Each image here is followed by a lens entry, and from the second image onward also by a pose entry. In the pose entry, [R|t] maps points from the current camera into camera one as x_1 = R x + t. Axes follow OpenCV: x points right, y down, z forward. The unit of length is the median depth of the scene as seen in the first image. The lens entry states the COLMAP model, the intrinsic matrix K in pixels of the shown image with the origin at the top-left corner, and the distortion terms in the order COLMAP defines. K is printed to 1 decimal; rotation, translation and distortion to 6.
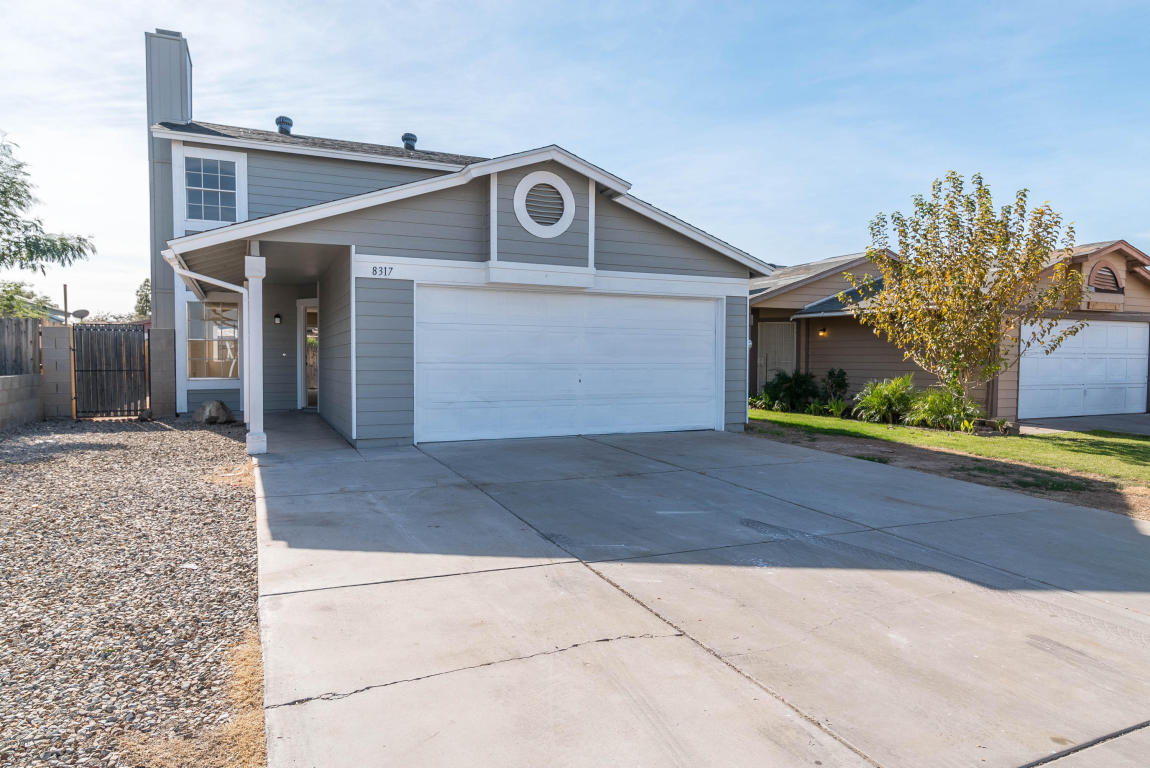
lens RADIAL K [[712.0, 0, 577.3], [0, 712.0, 383.3], [0, 0, 1]] dist [-0.001278, -0.000302]
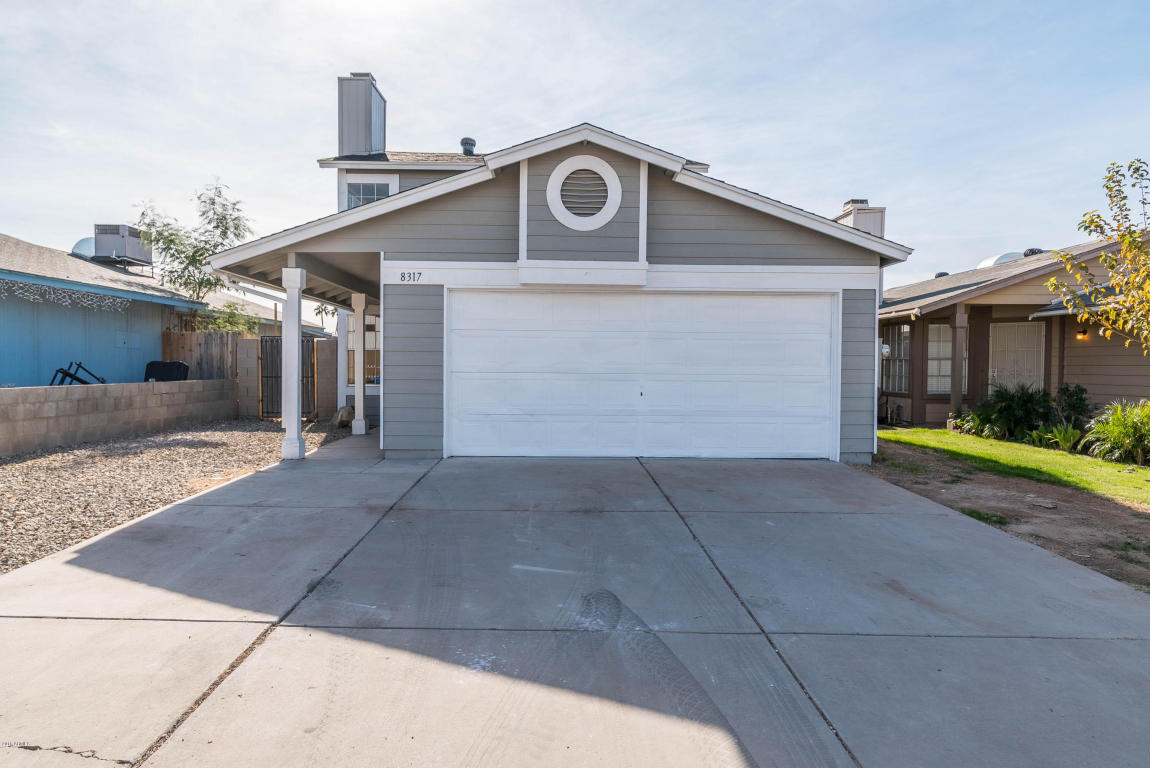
lens RADIAL K [[712.0, 0, 571.5], [0, 712.0, 383.4], [0, 0, 1]] dist [-0.001278, -0.000302]
pose [[0.915343, 0.013293, -0.402457, 0.290202], [-0.018667, 0.999781, -0.009435, -0.007063], [0.402243, 0.016149, 0.915390, 0.187725]]
